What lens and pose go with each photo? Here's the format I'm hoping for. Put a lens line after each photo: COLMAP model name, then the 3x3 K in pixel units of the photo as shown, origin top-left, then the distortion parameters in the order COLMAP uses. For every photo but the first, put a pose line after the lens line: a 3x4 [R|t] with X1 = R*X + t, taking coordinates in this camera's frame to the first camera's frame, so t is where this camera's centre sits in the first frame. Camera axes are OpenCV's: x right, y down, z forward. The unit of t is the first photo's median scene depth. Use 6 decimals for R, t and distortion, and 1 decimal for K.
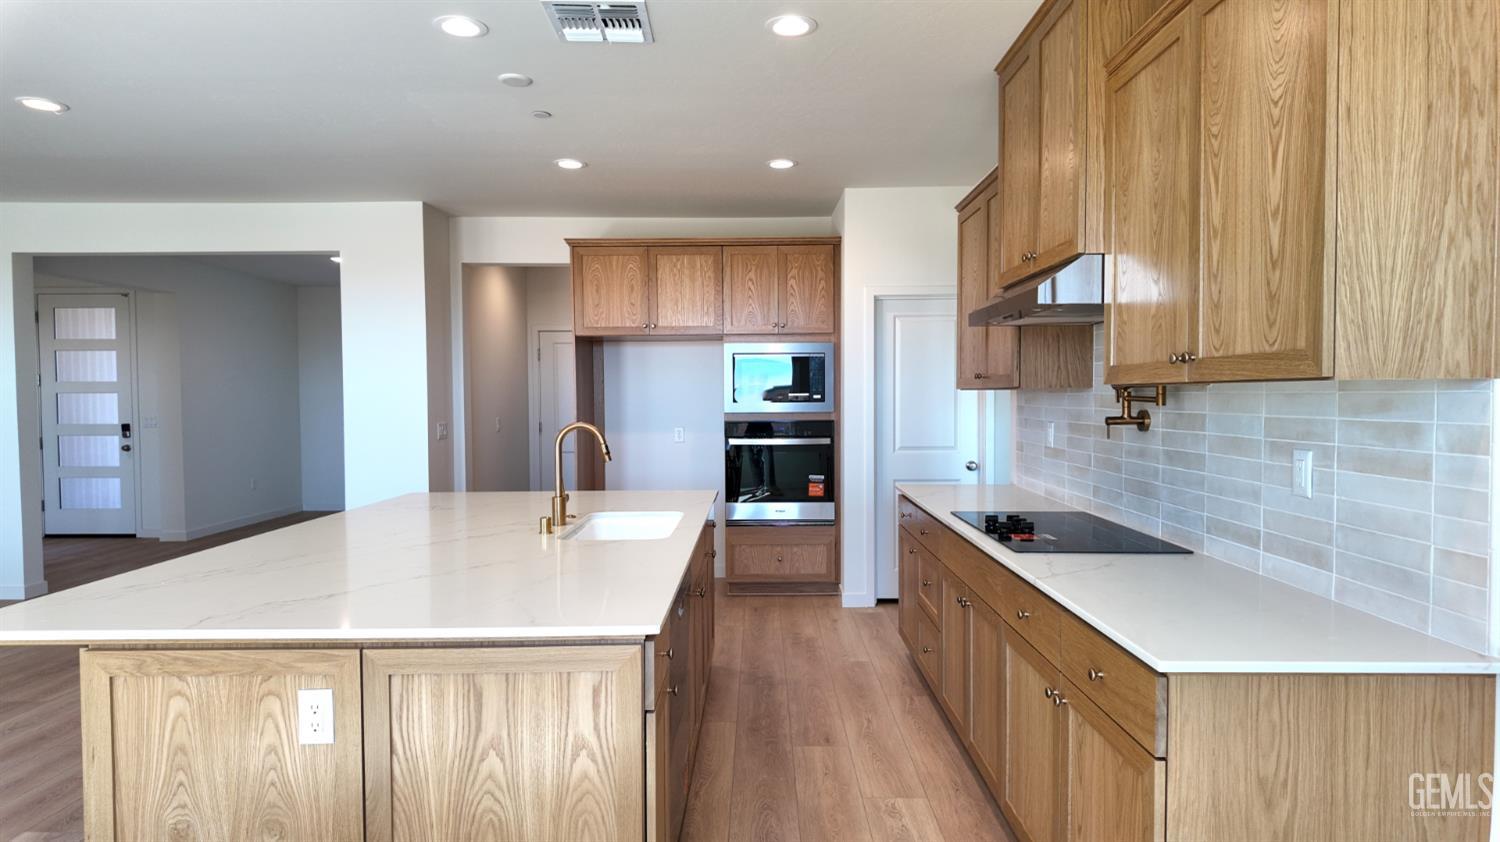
lens RADIAL K [[867.7, 0, 750.0], [0, 867.7, 421.0], [0, 0, 1]] dist [0.001724, -0.001420]
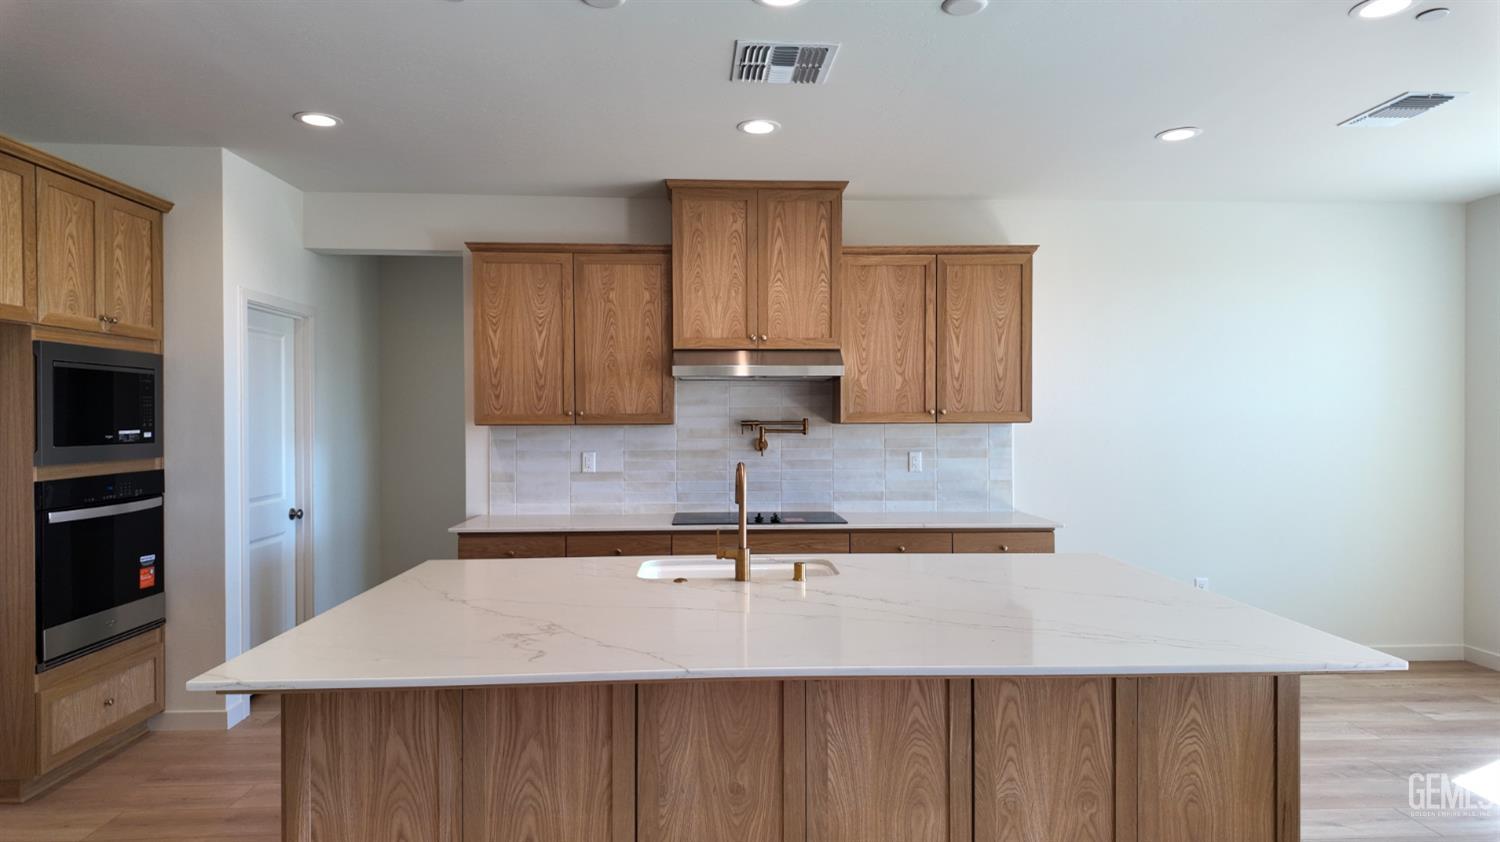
lens RADIAL K [[867.7, 0, 750.0], [0, 867.7, 421.0], [0, 0, 1]] dist [0.001724, -0.001420]
pose [[-0.066092, 0.001725, 0.997812, -0.609753], [0.033216, 0.999448, 0.000472, -0.023929], [-0.997261, 0.033175, -0.066113, 0.588908]]
